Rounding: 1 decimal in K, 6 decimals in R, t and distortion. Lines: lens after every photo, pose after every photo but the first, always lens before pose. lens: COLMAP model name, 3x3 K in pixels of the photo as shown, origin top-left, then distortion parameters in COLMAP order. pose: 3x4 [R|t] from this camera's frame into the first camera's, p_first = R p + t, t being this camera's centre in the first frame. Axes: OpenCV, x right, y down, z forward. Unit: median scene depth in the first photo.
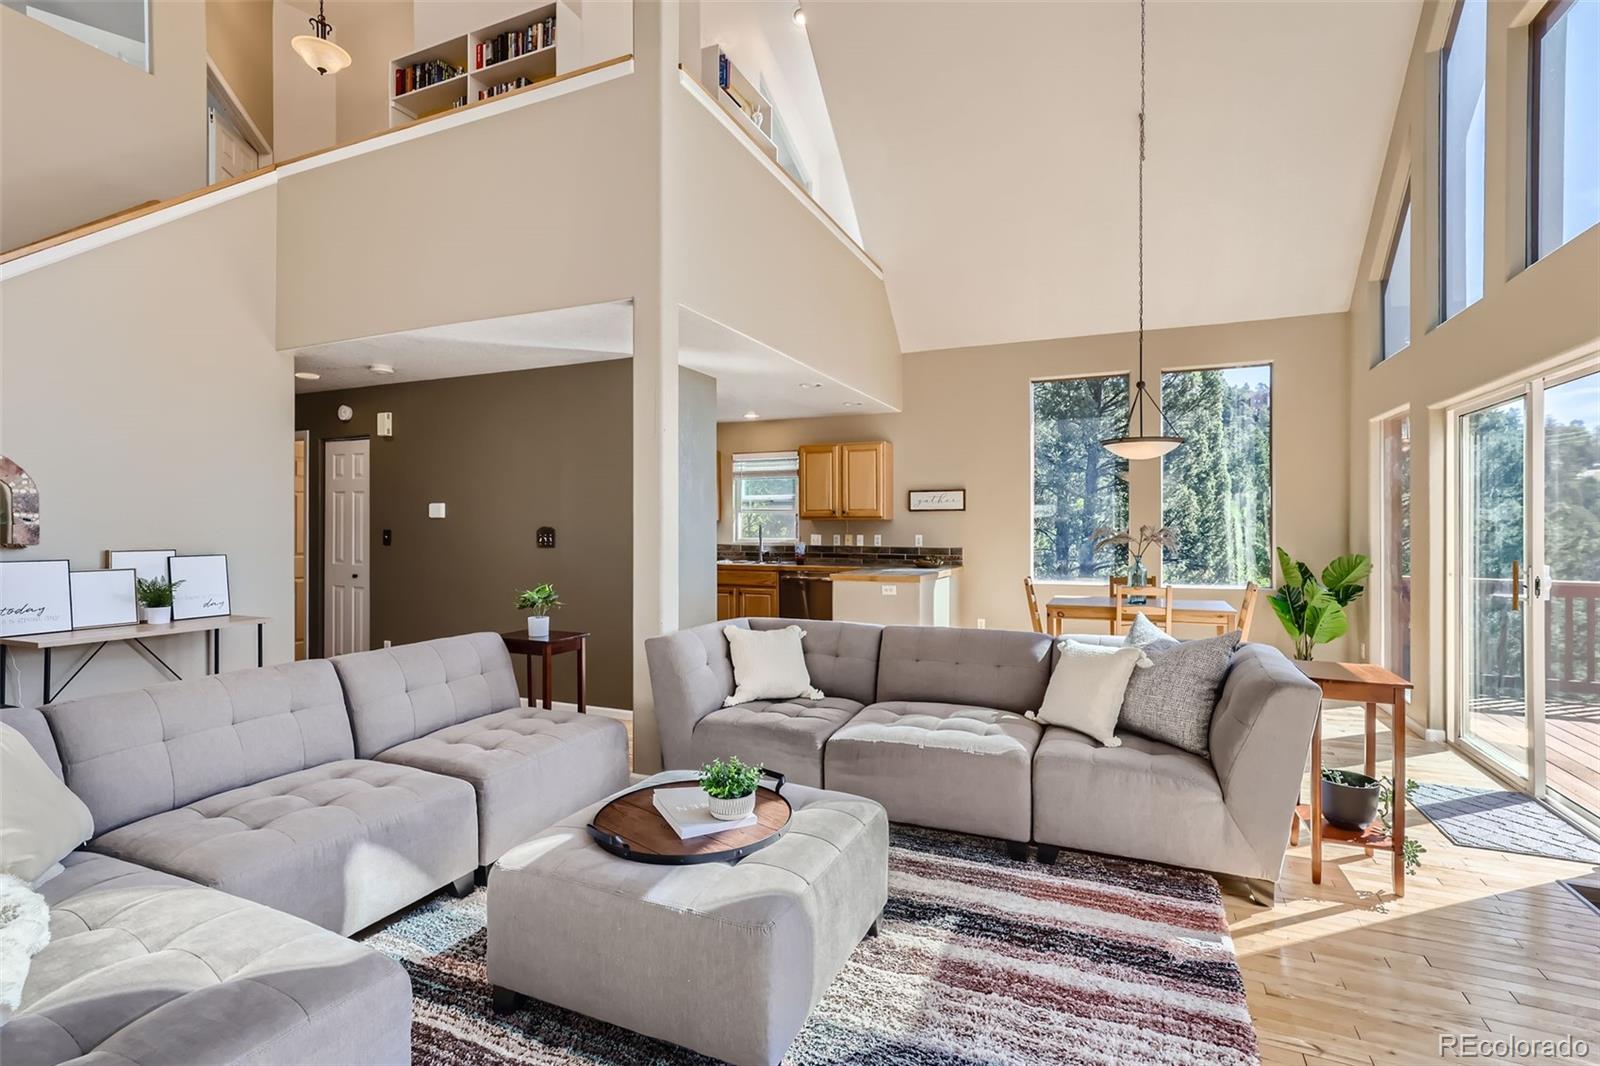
lens RADIAL K [[733.3, 0, 809.6], [0, 733.3, 537.4], [0, 0, 1]] dist [-0.004455, 0.006068]
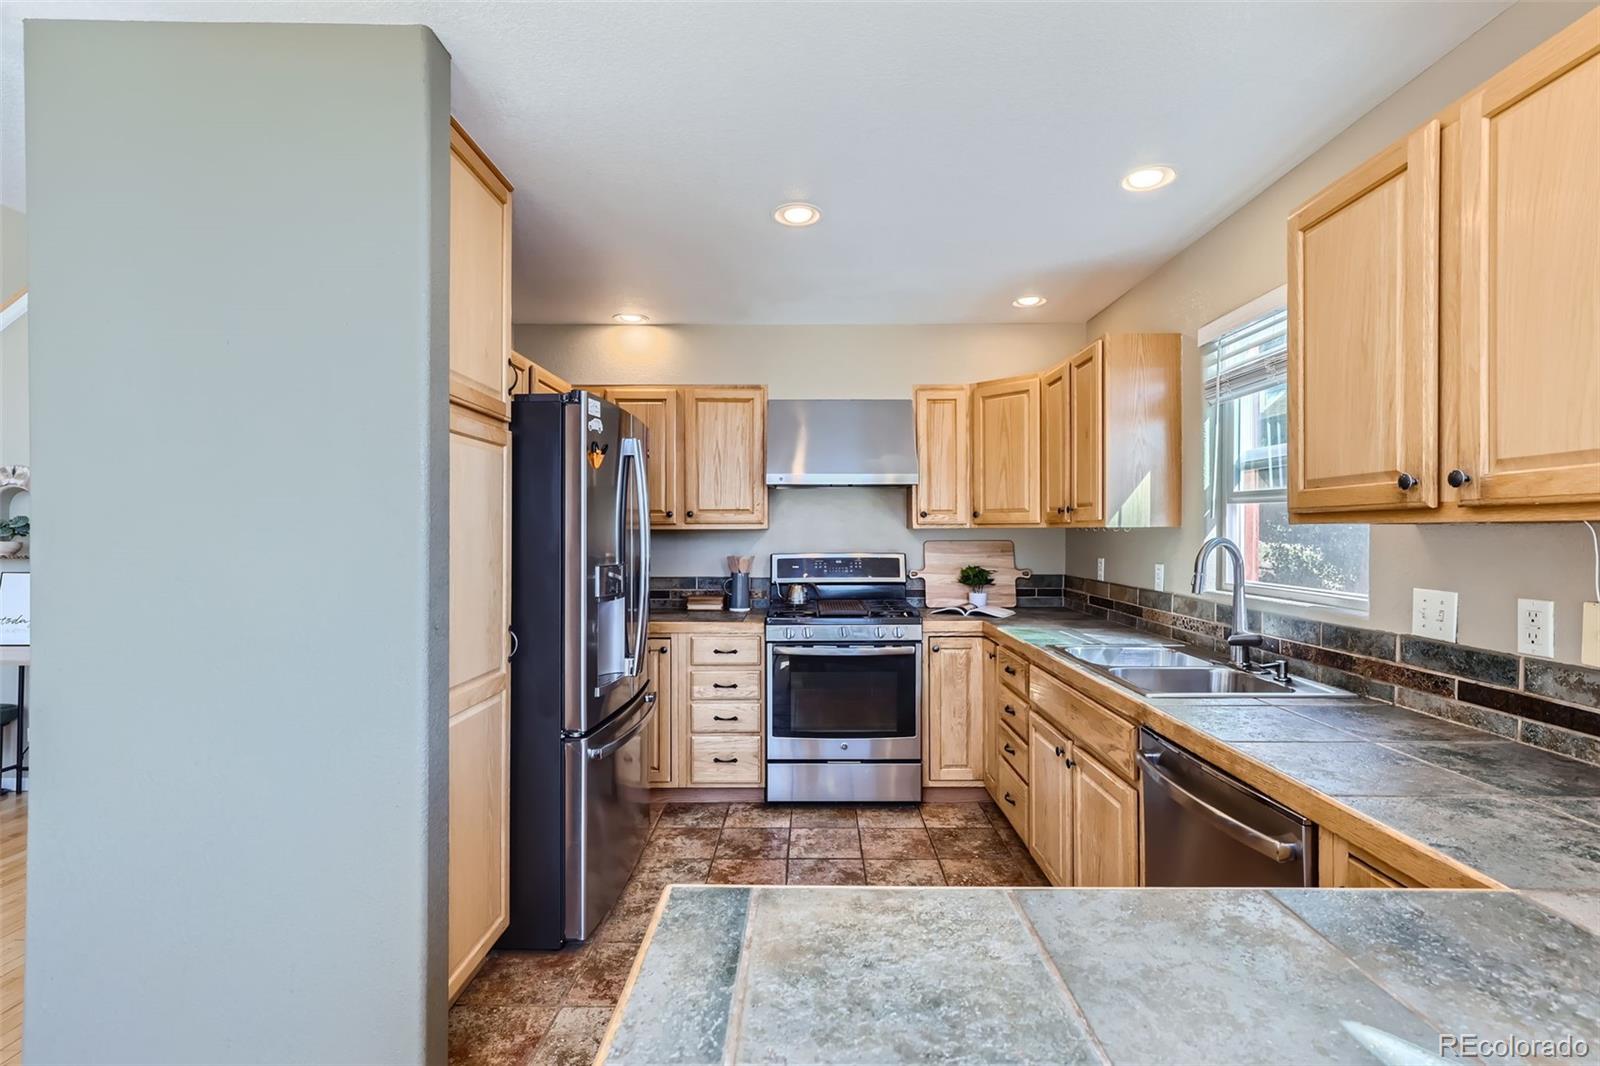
lens RADIAL K [[733.3, 0, 809.6], [0, 733.3, 537.4], [0, 0, 1]] dist [-0.004455, 0.006068]
pose [[0.394872, 0.008053, -0.918701, 0.140474], [-0.008989, 0.999948, 0.004902, -0.019098], [0.918692, 0.006323, 0.394924, 0.758119]]
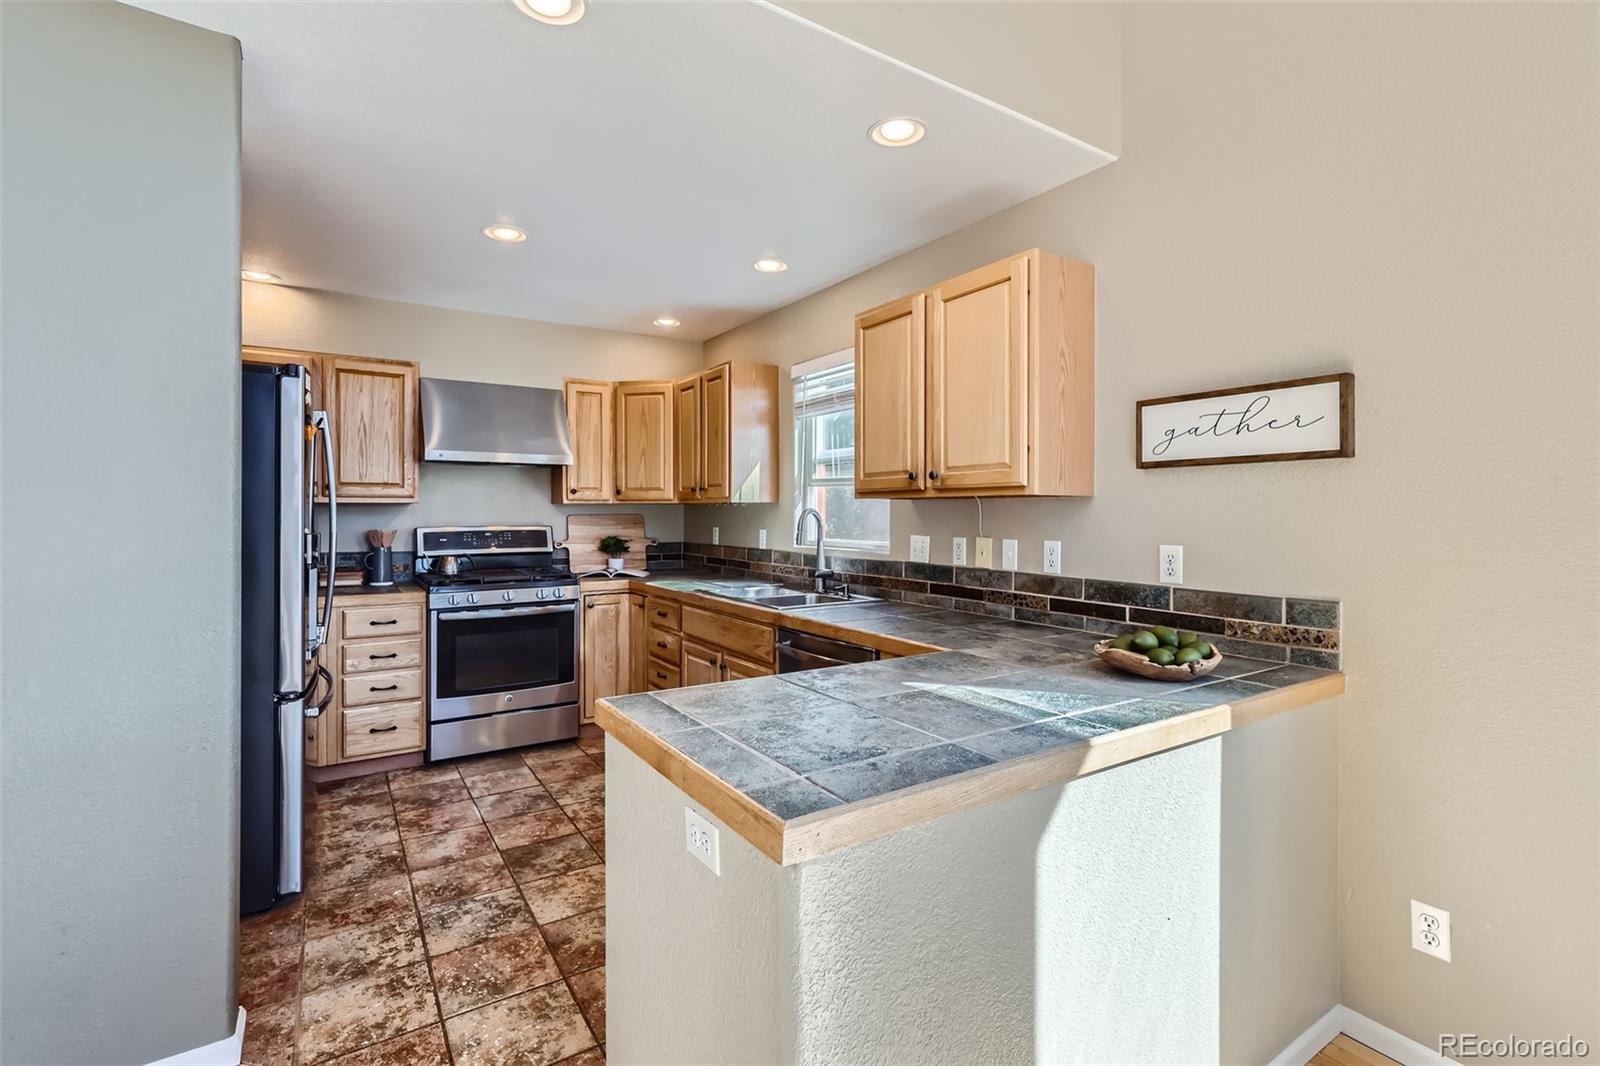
lens RADIAL K [[733.3, 0, 809.6], [0, 733.3, 537.4], [0, 0, 1]] dist [-0.004455, 0.006068]
pose [[0.834841, 0.019633, -0.550141, 0.183857], [-0.006432, 0.999644, 0.025913, -0.012895], [0.550454, -0.018094, 0.834670, 0.647087]]
